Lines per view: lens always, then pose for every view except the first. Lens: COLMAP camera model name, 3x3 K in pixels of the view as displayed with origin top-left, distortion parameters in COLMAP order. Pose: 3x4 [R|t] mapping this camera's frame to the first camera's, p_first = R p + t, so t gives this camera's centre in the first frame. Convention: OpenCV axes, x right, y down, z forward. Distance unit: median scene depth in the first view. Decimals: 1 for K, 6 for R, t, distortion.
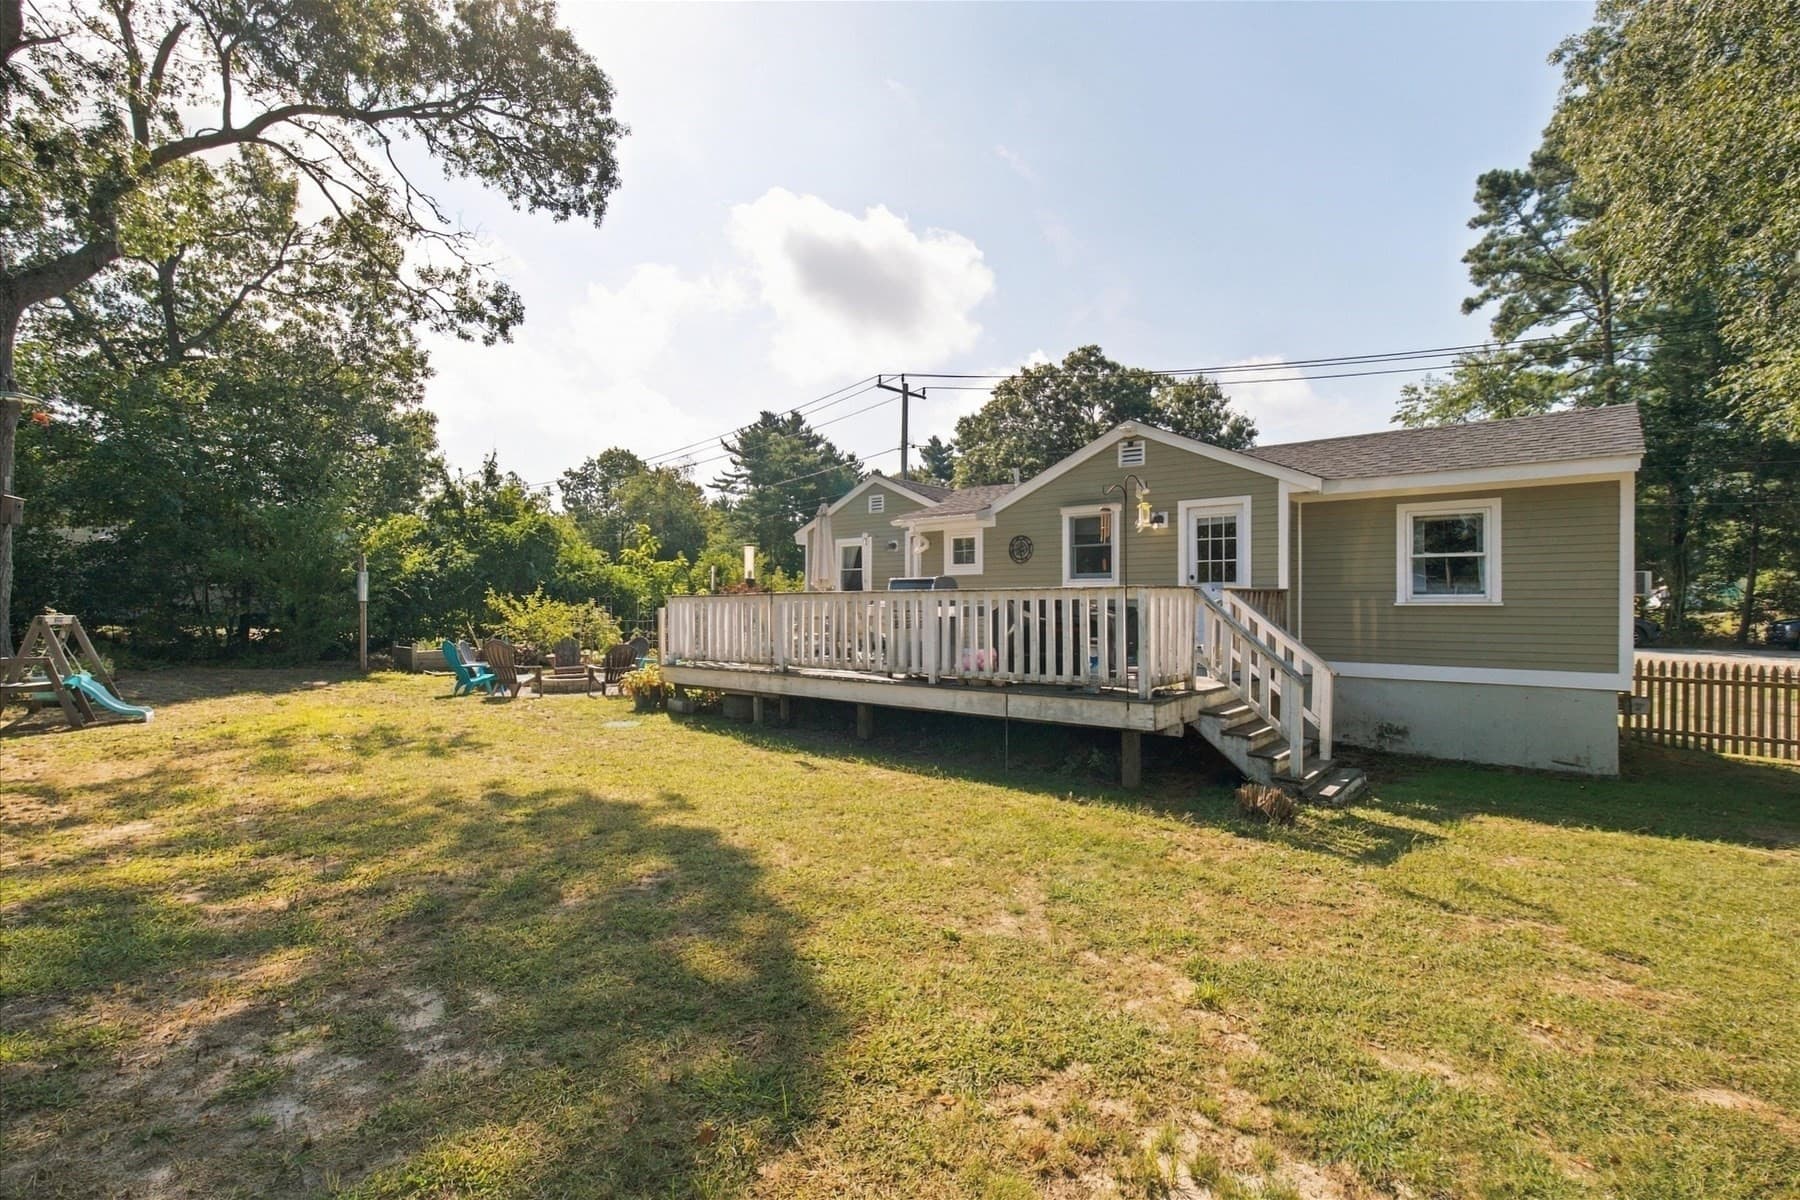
lens RADIAL K [[891.7, 0, 923.9], [0, 891.7, 601.5], [0, 0, 1]] dist [-0.009333, 0.001095]
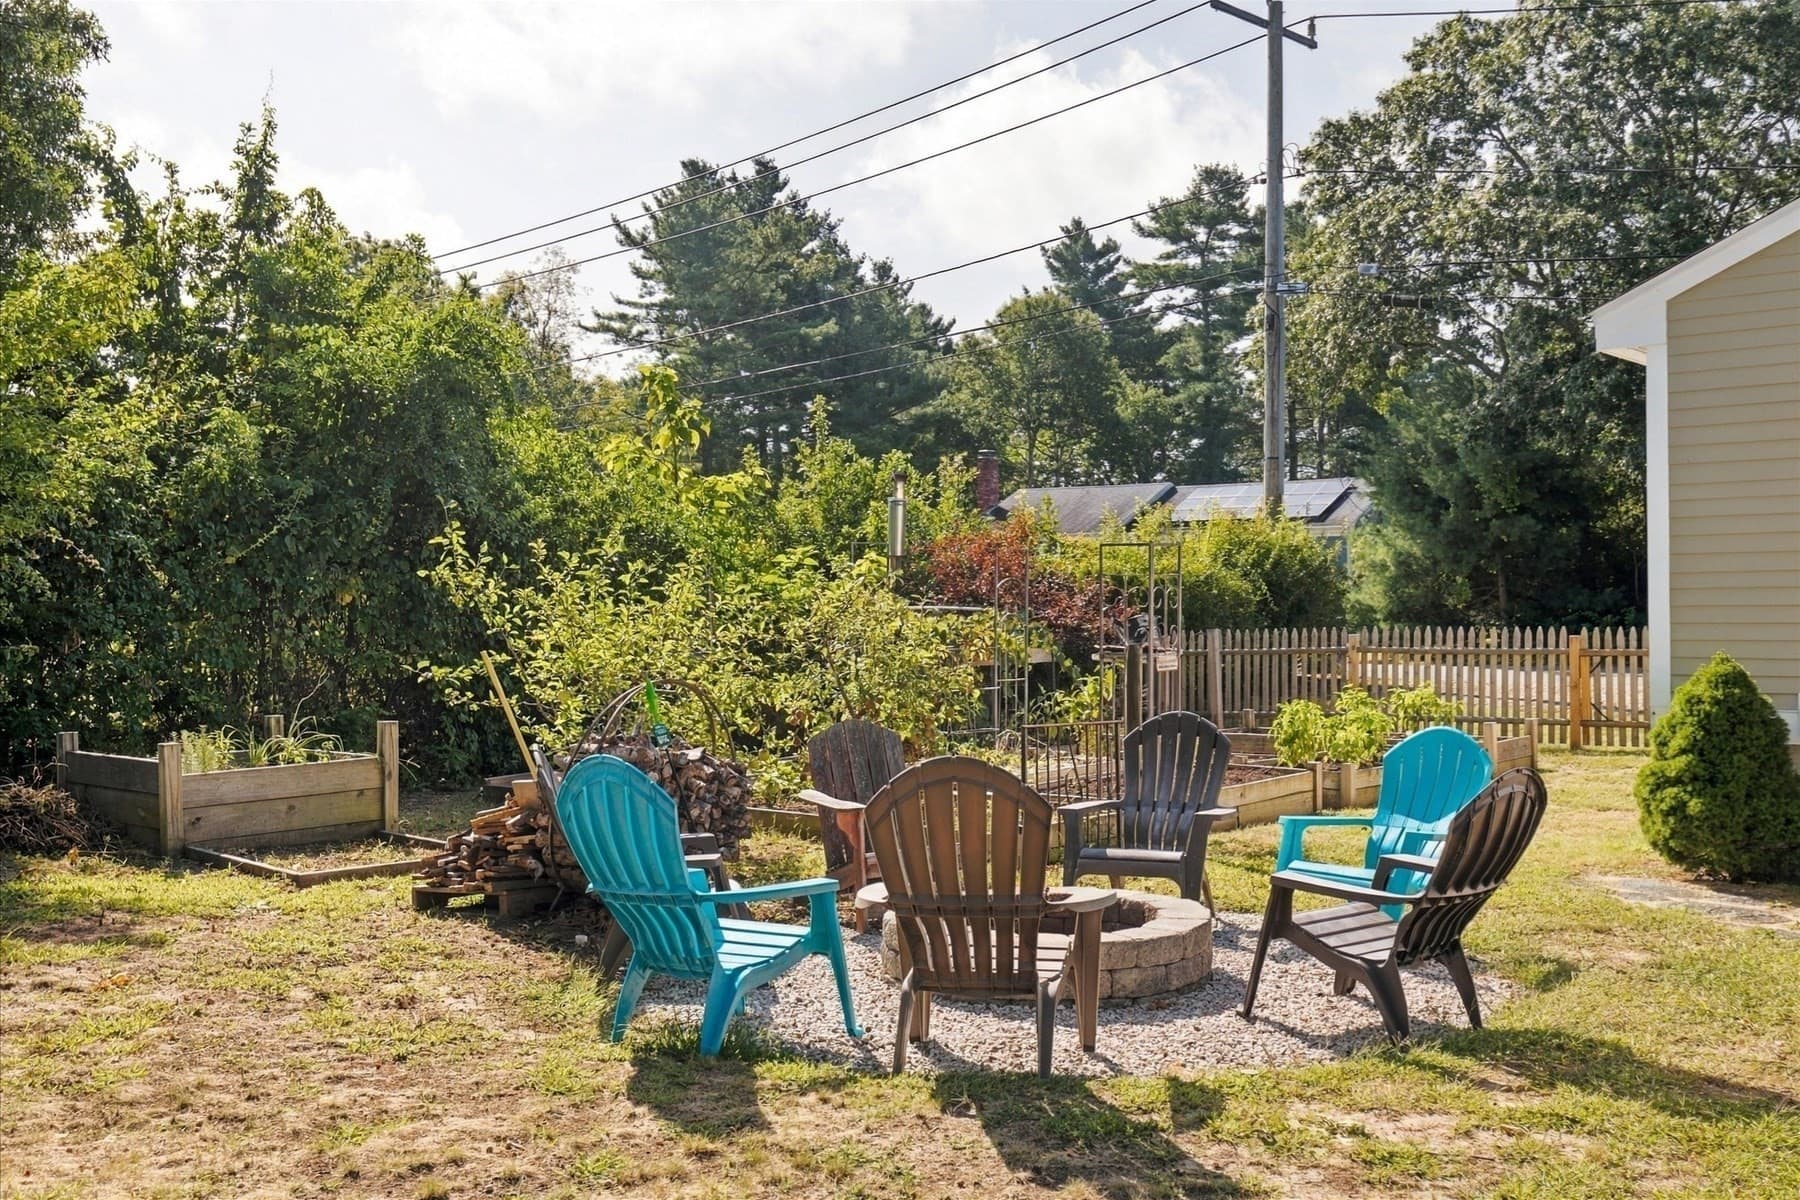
lens RADIAL K [[1793.9, 0, 859.5], [0, 1793.9, 600.9], [0, 0, 1]] dist [-0.010777, 0.002239]
pose [[0.999919, -0.007637, 0.010136, -0.236005], [0.007687, 0.999959, -0.004865, 0.006724], [-0.010098, 0.004942, 0.999937, 0.303468]]
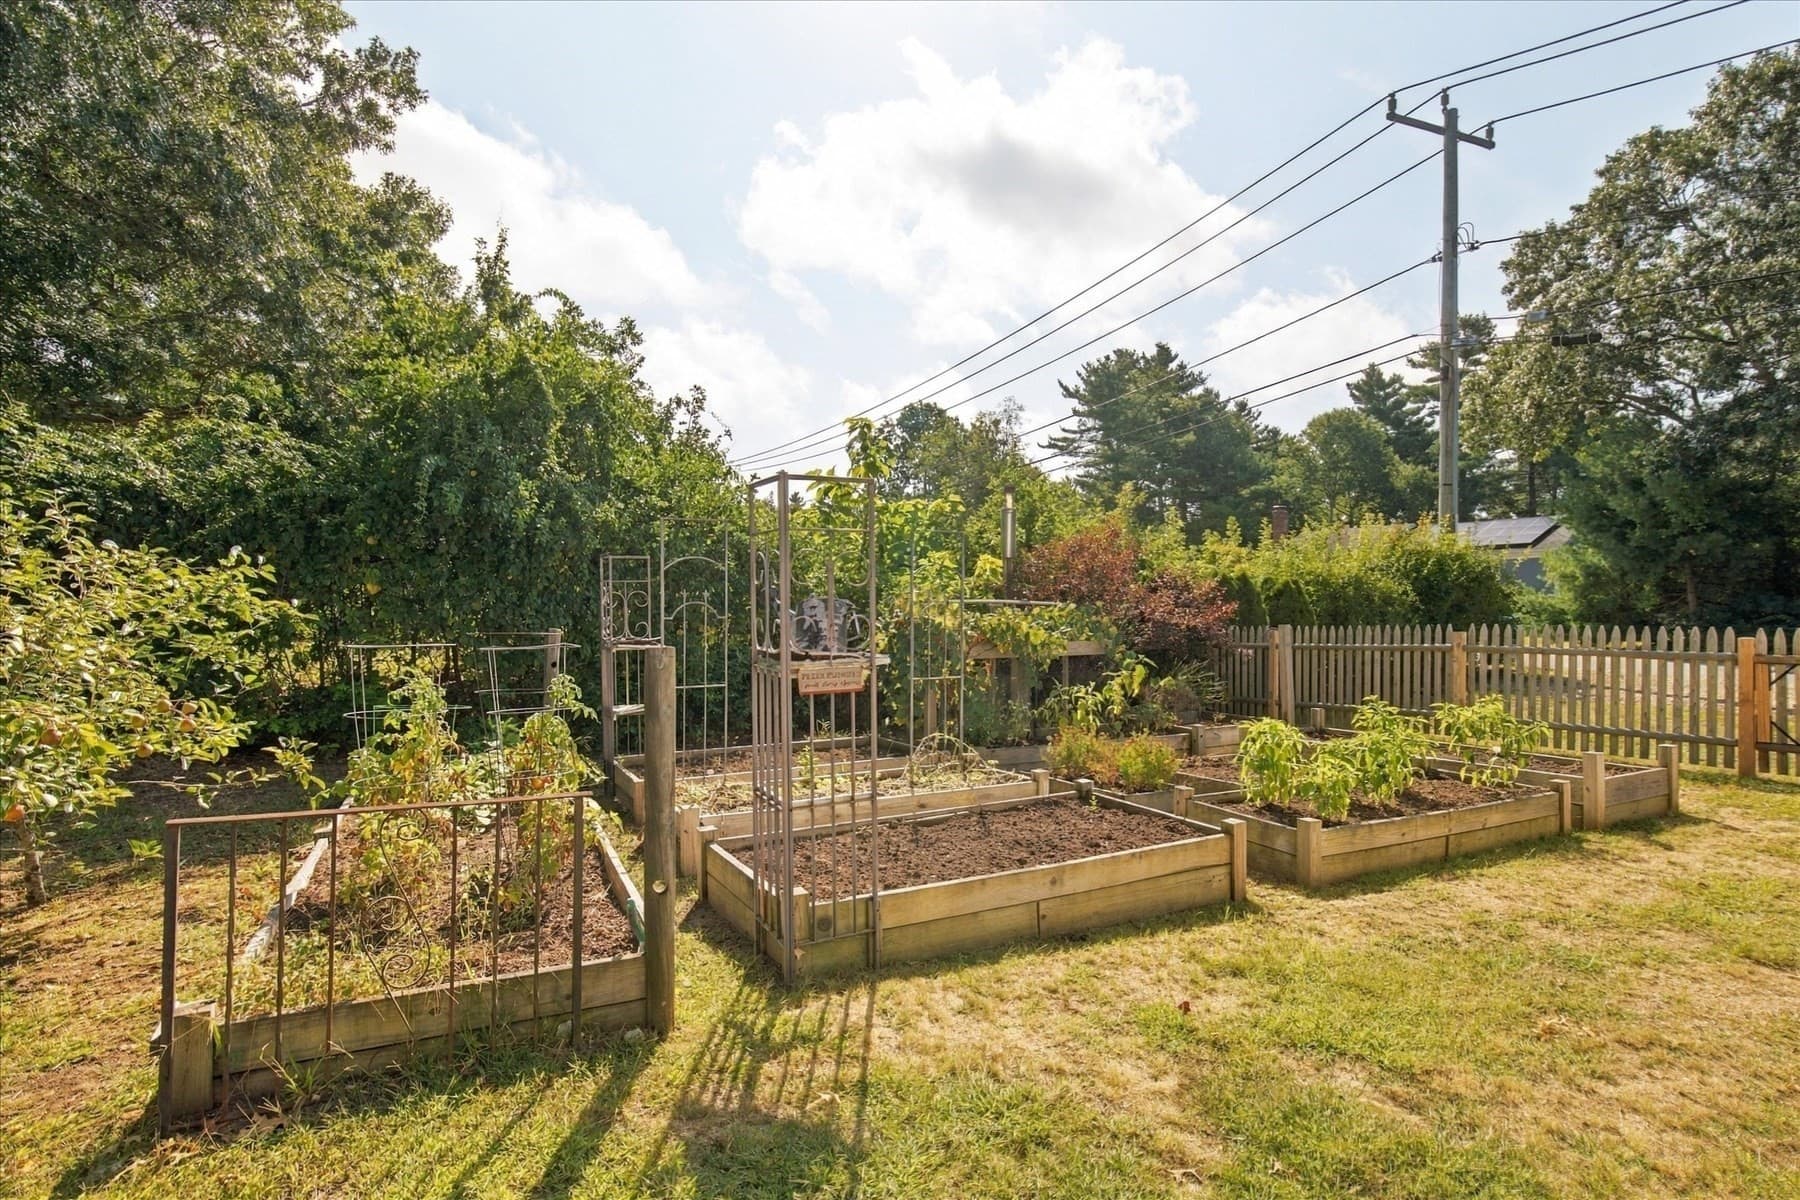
lens RADIAL K [[891.7, 0, 923.9], [0, 891.7, 601.5], [0, 0, 1]] dist [-0.009333, 0.001095]
pose [[0.928480, -0.003330, -0.371369, -0.119942], [-0.001263, 0.999926, -0.012124, 0.009939], [0.371381, 0.011726, 0.928406, 0.568356]]
